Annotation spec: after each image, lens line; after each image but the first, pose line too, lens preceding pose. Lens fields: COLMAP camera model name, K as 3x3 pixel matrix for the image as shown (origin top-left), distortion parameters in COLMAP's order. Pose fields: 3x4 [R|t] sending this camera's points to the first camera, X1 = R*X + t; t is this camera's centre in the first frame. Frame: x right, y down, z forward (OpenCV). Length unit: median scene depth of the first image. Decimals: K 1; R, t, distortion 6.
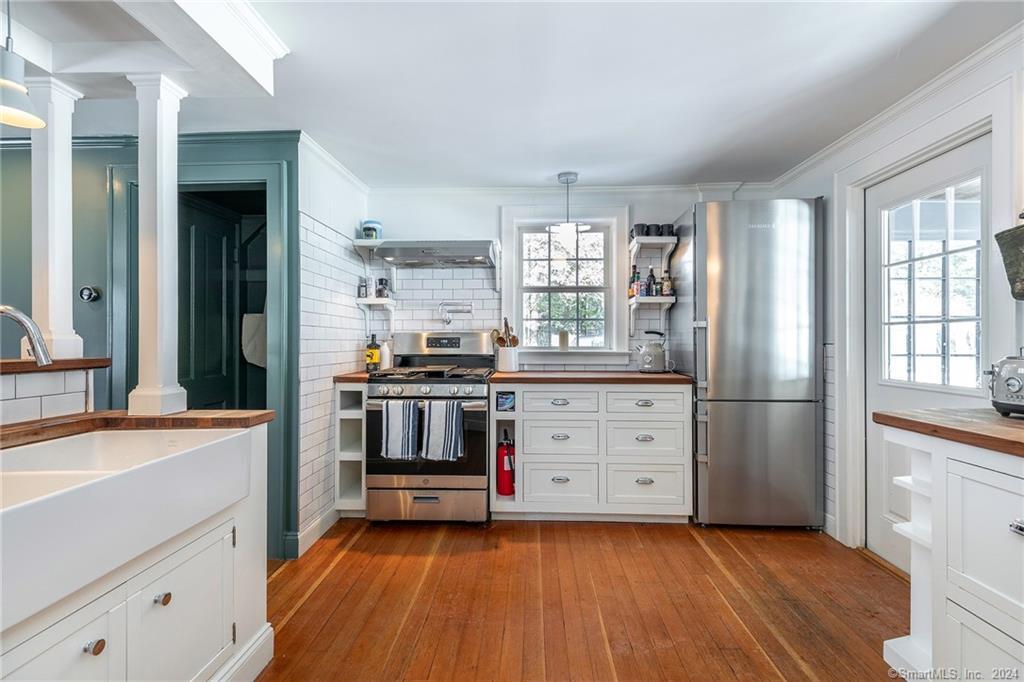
lens RADIAL K [[459.8, 0, 512.0], [0, 459.8, 341.0], [0, 0, 1]] dist [-0.000469, -0.000321]
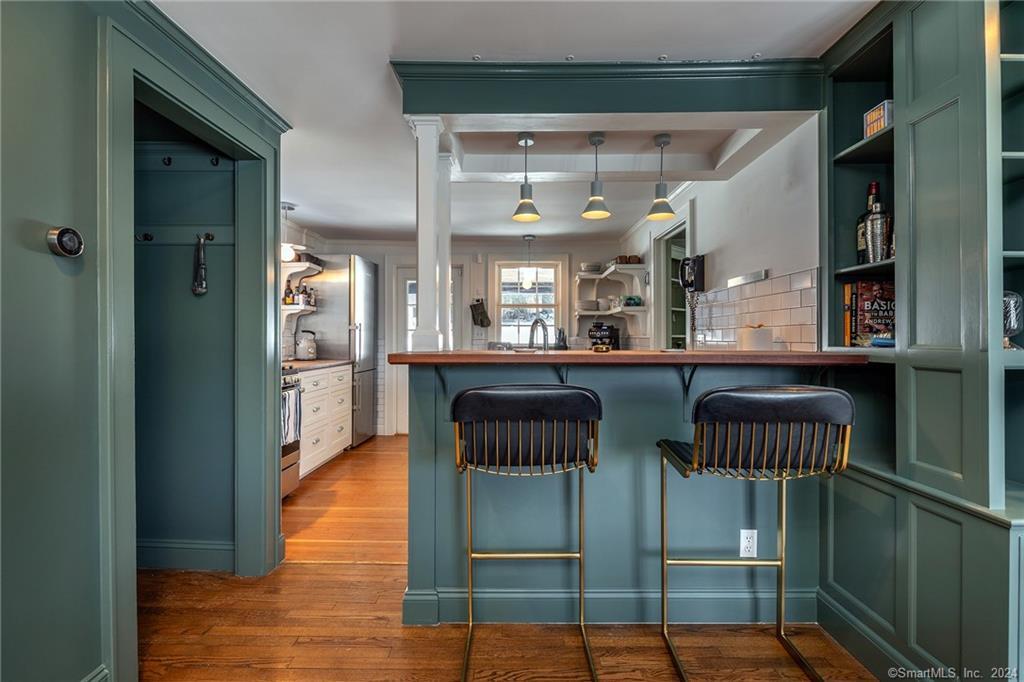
lens RADIAL K [[459.8, 0, 512.0], [0, 459.8, 341.0], [0, 0, 1]] dist [-0.000469, -0.000321]
pose [[-0.029291, -0.007565, 0.999542, -1.373008], [-0.001597, 0.999970, 0.007522, -0.001439], [-0.999570, -0.001376, -0.029302, 0.512547]]
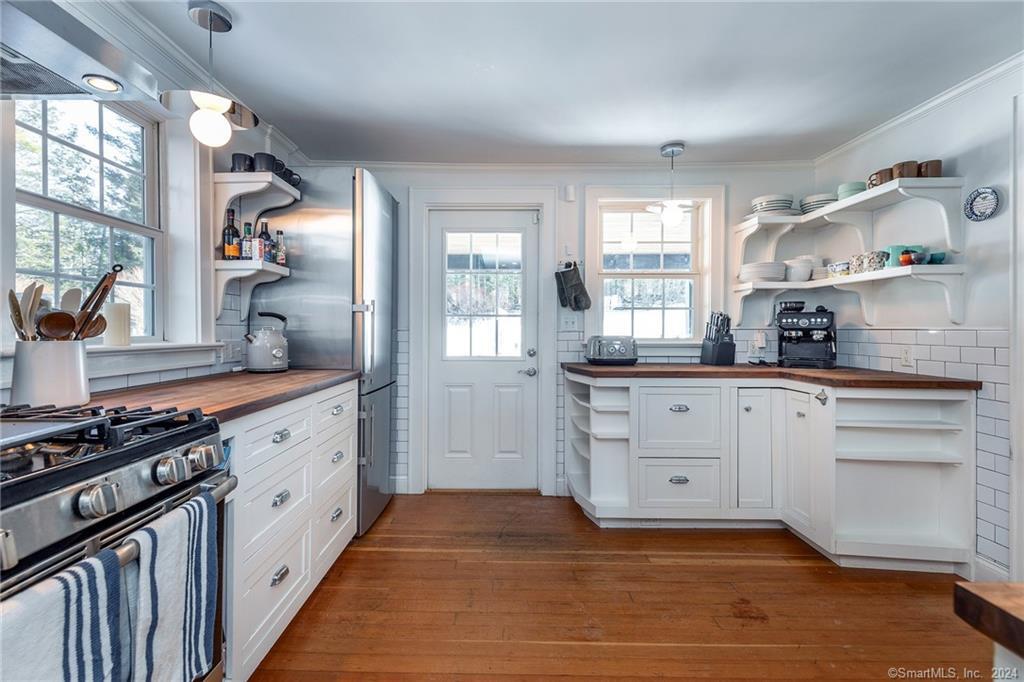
lens RADIAL K [[453.9, 0, 496.6], [0, 453.9, 337.3], [0, 0, 1]] dist [0.002534, 0.000420]
pose [[-0.027462, -0.017507, 0.999470, -0.489305], [-0.003595, 0.999842, 0.017414, 0.003207], [-0.999616, -0.003115, -0.027521, 0.828270]]
